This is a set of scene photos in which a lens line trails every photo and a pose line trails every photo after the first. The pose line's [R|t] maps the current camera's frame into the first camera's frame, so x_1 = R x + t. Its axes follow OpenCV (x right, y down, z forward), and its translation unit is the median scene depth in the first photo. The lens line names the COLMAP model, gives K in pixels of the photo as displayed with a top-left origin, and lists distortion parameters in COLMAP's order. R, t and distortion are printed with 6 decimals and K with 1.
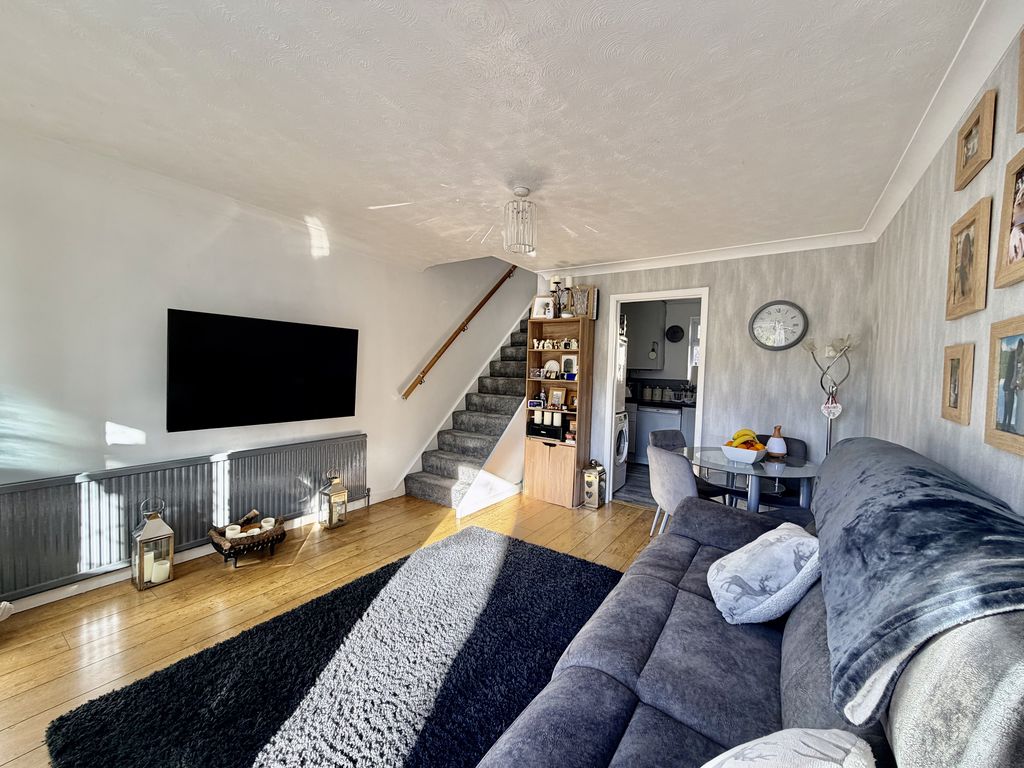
lens RADIAL K [[408.2, 0, 512.0], [0, 408.2, 384.0], [0, 0, 1]] dist [-0.000187, 0.000377]
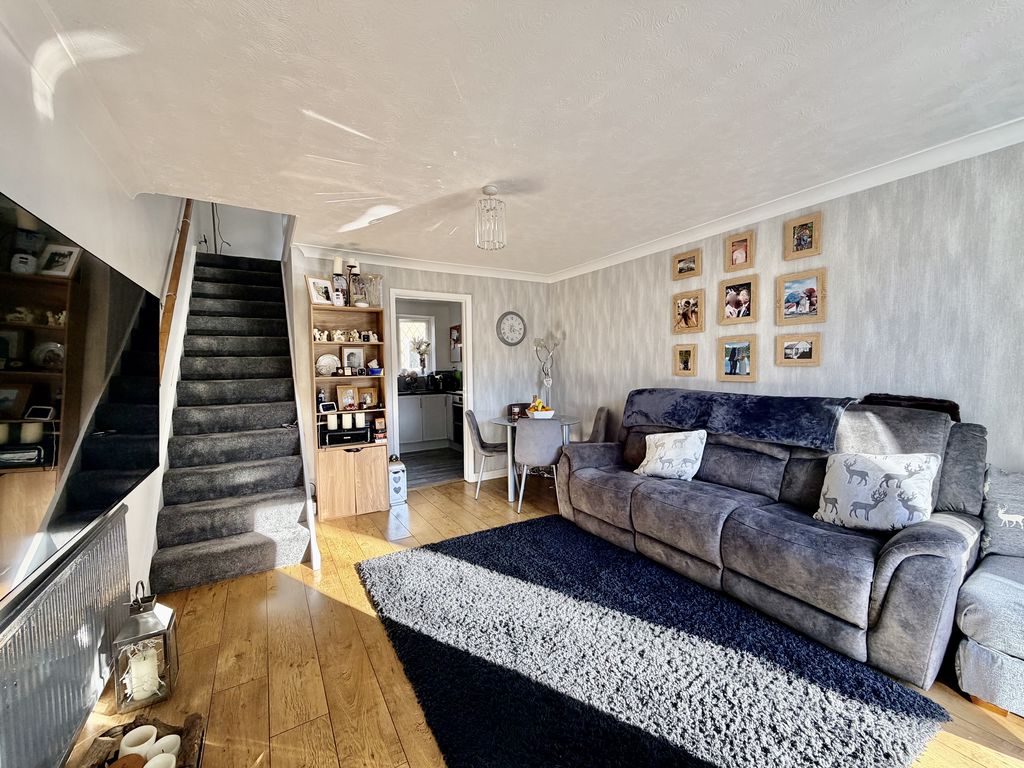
lens RADIAL K [[408.2, 0, 512.0], [0, 408.2, 384.0], [0, 0, 1]] dist [-0.000187, 0.000377]
pose [[0.414609, -0.076716, 0.906760, -0.657955], [0.062470, 0.996489, 0.055743, -0.025580], [-0.907853, 0.033534, 0.417945, 0.377639]]
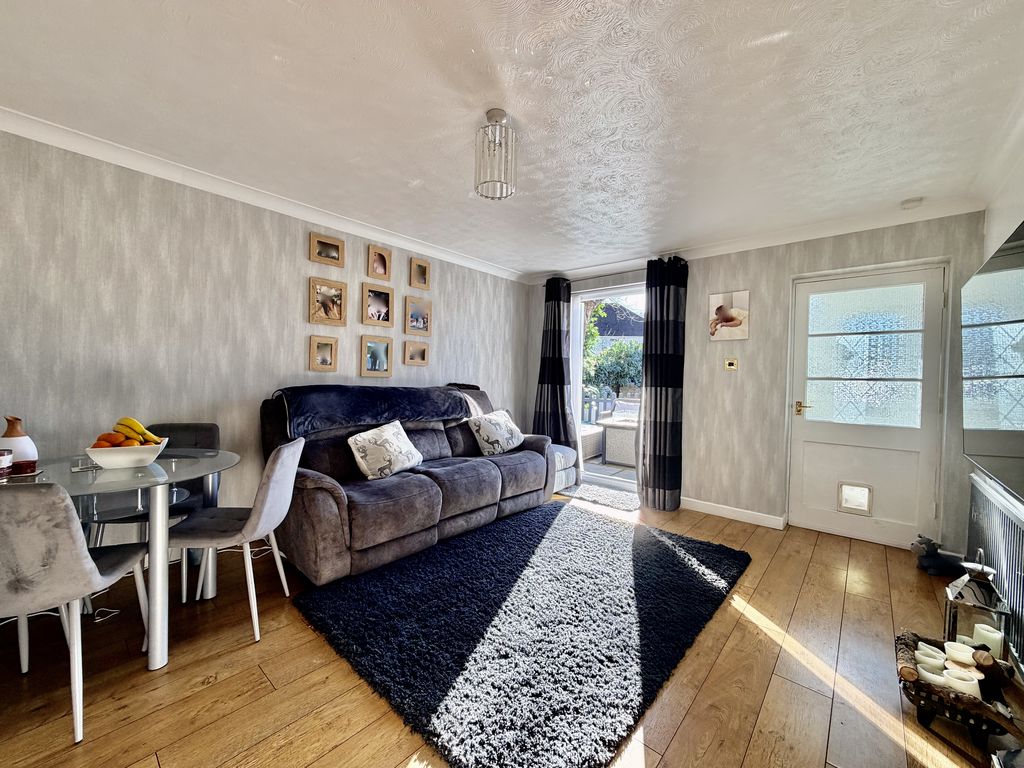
lens RADIAL K [[402.3, 0, 506.1], [0, 402.3, 383.8], [0, 0, 1]] dist [-0.000803, -0.000013]
pose [[-0.987509, -0.072879, 0.139697, -0.094860], [-0.063019, 0.995283, 0.073753, -0.026546], [-0.144413, 0.064028, -0.987444, 1.255605]]
